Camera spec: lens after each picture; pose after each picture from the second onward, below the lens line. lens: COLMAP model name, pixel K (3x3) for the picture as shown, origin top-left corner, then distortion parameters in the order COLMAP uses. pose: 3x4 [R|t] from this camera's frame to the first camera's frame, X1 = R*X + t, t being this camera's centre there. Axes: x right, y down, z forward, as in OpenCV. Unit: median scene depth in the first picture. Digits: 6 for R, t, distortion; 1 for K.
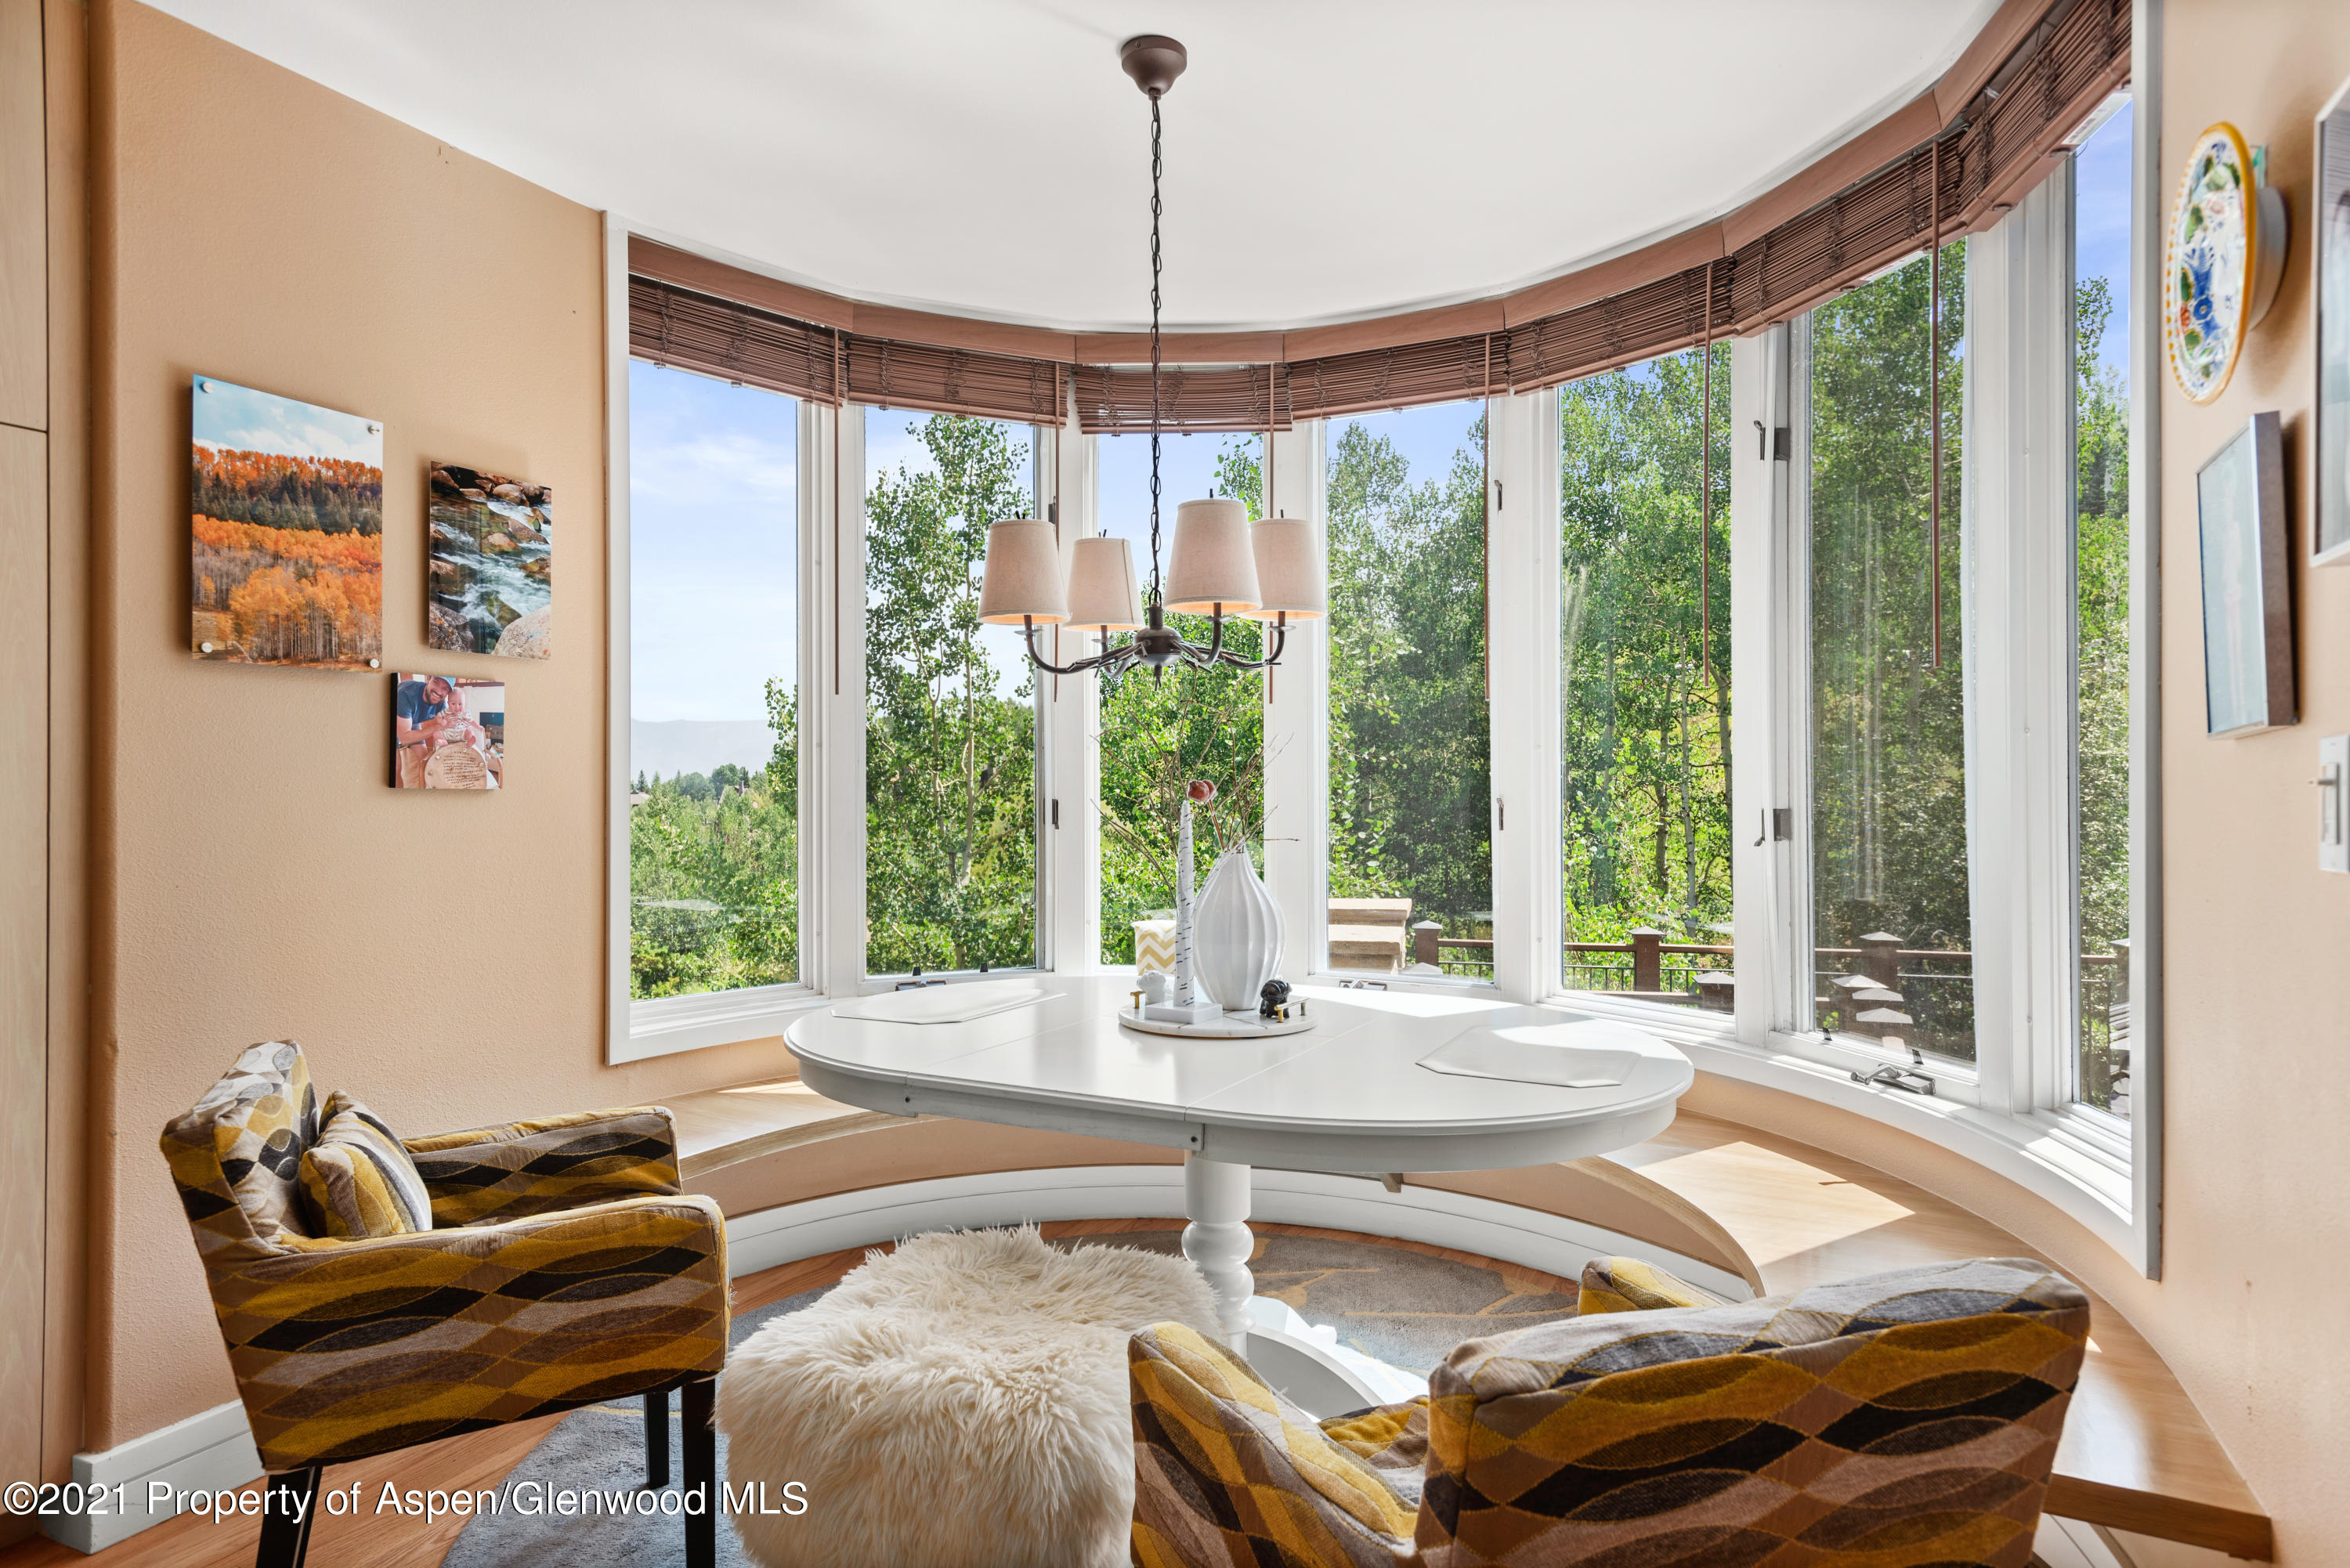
lens RADIAL K [[1344.9, 0, 1173.0], [0, 1344.9, 775.2], [0, 0, 1]] dist [0.000410, 0.000096]
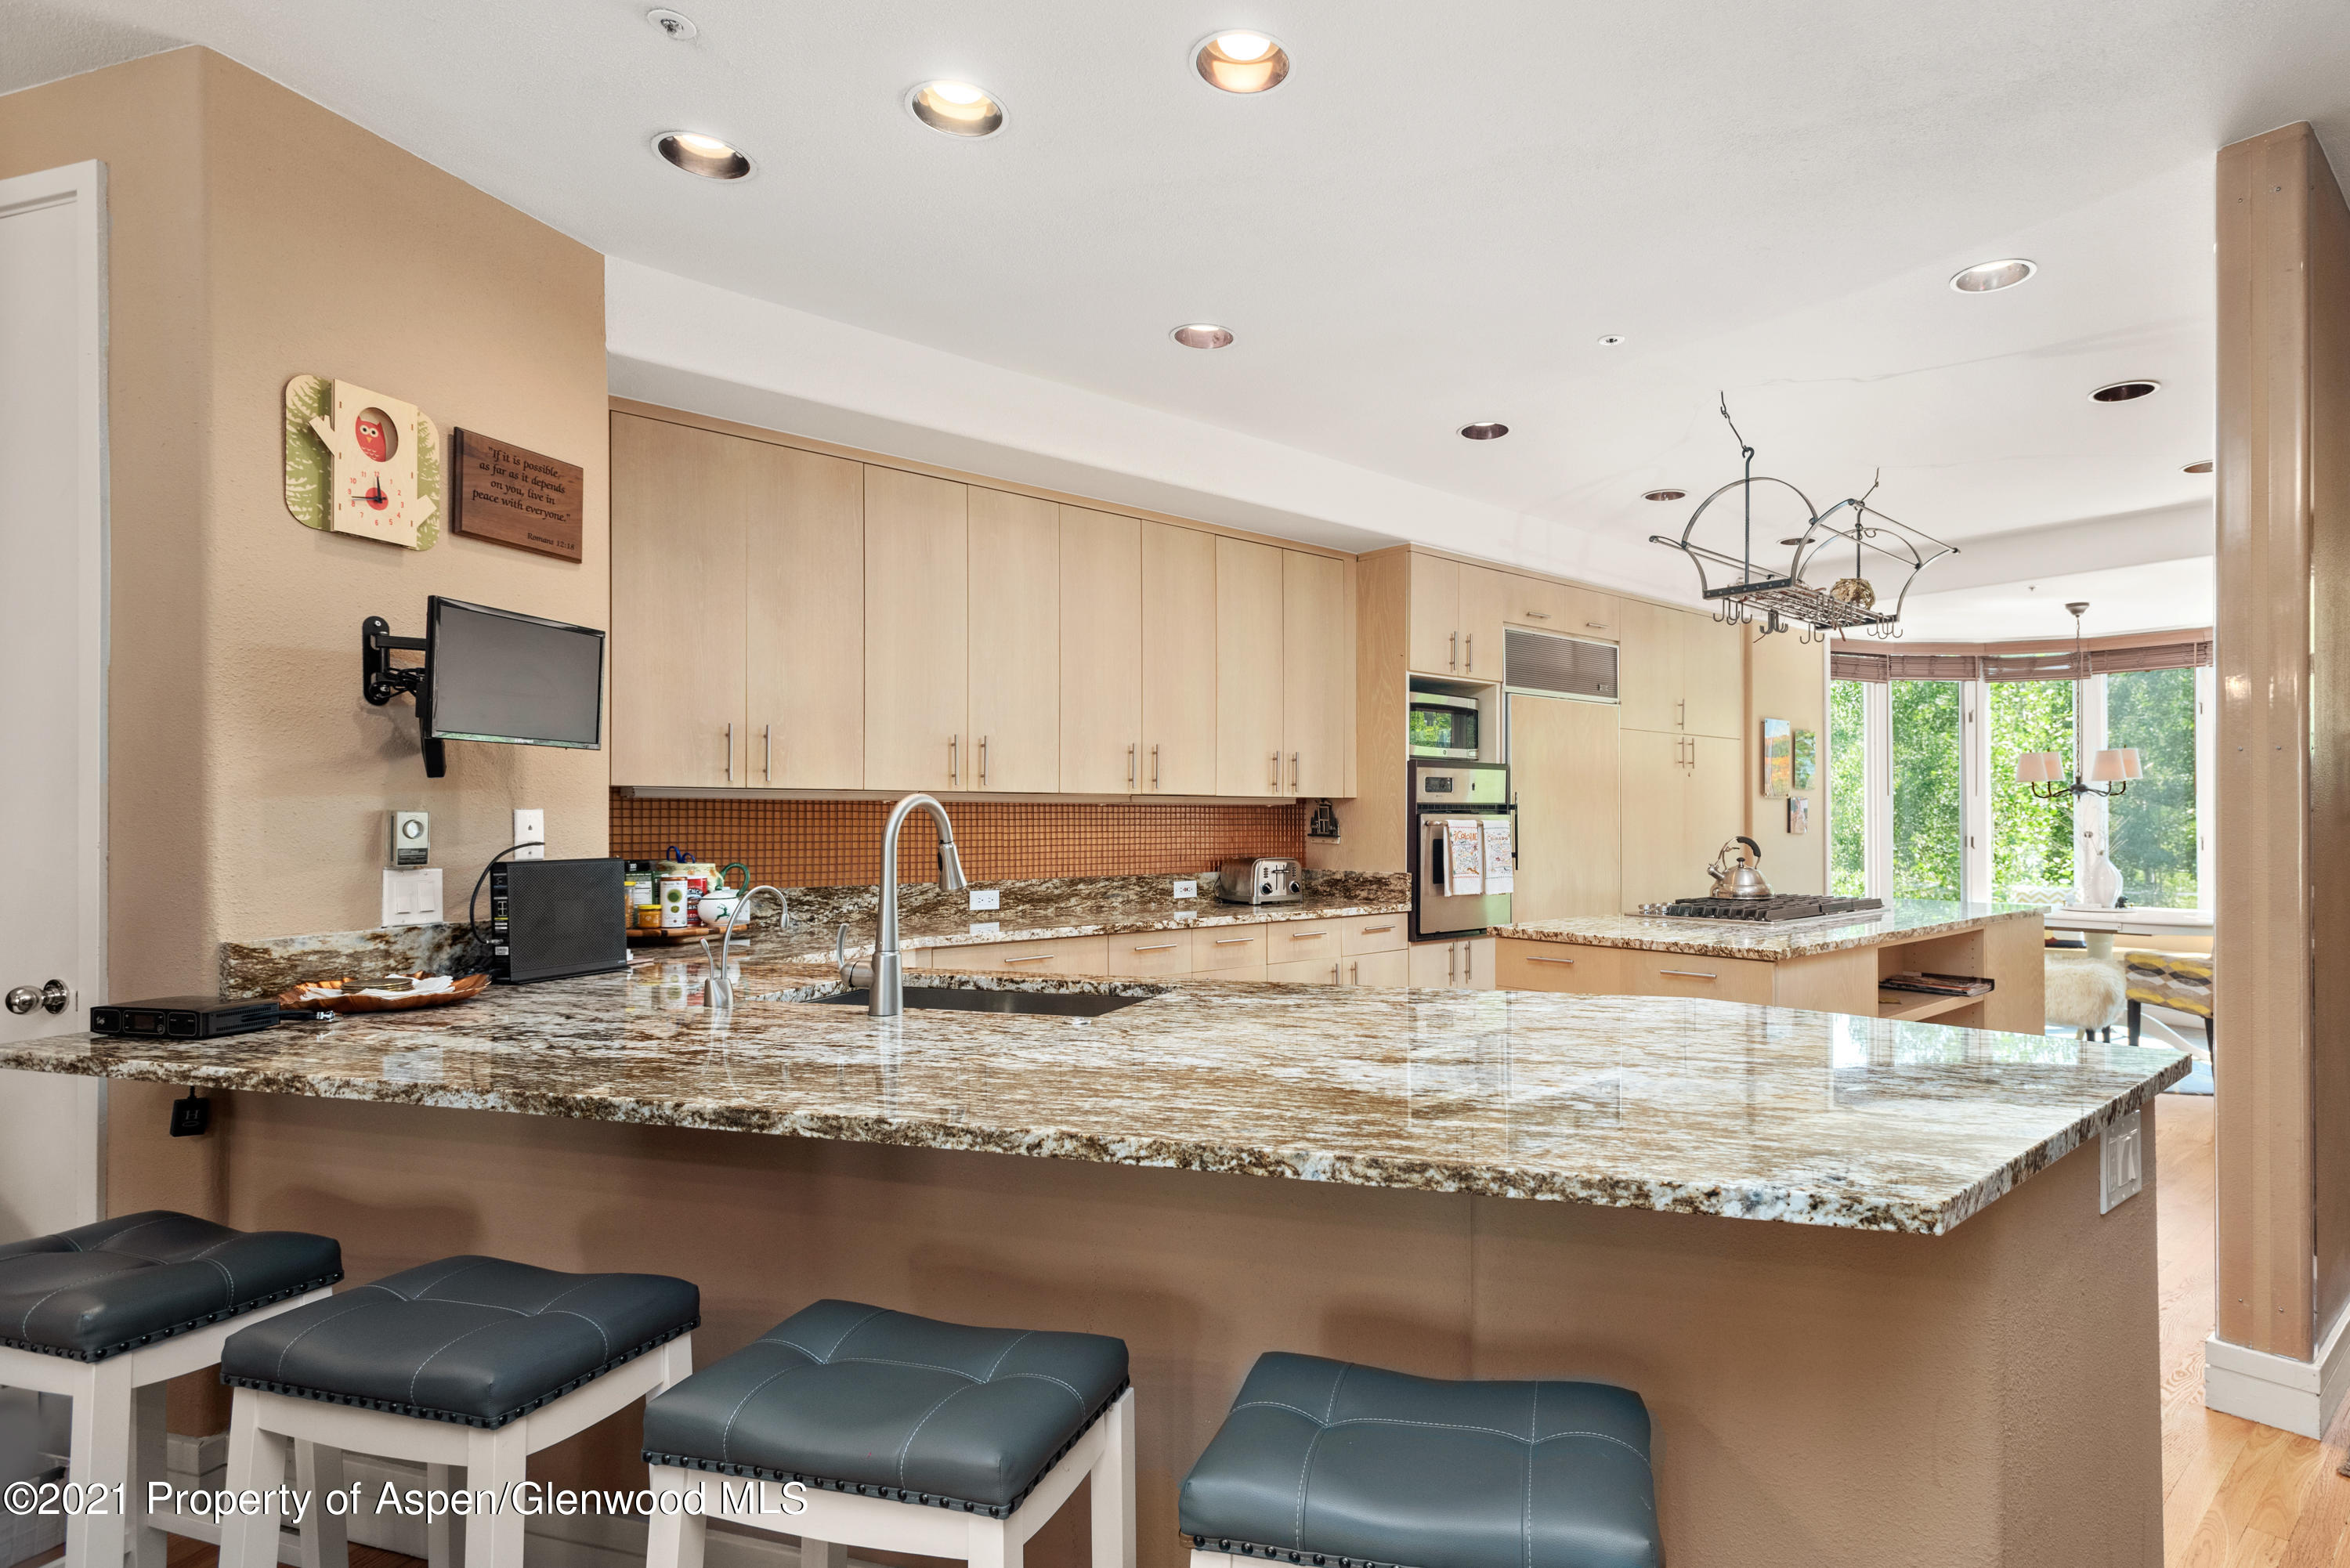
lens RADIAL K [[1168.9, 0, 1178.3], [0, 1168.9, 798.6], [0, 0, 1]] dist [-0.030245, -0.000388]
pose [[0.894985, -0.003305, -0.446084, -0.457027], [-0.000428, 0.999966, -0.008267, -0.033754], [0.446096, 0.007589, 0.894953, -1.522646]]
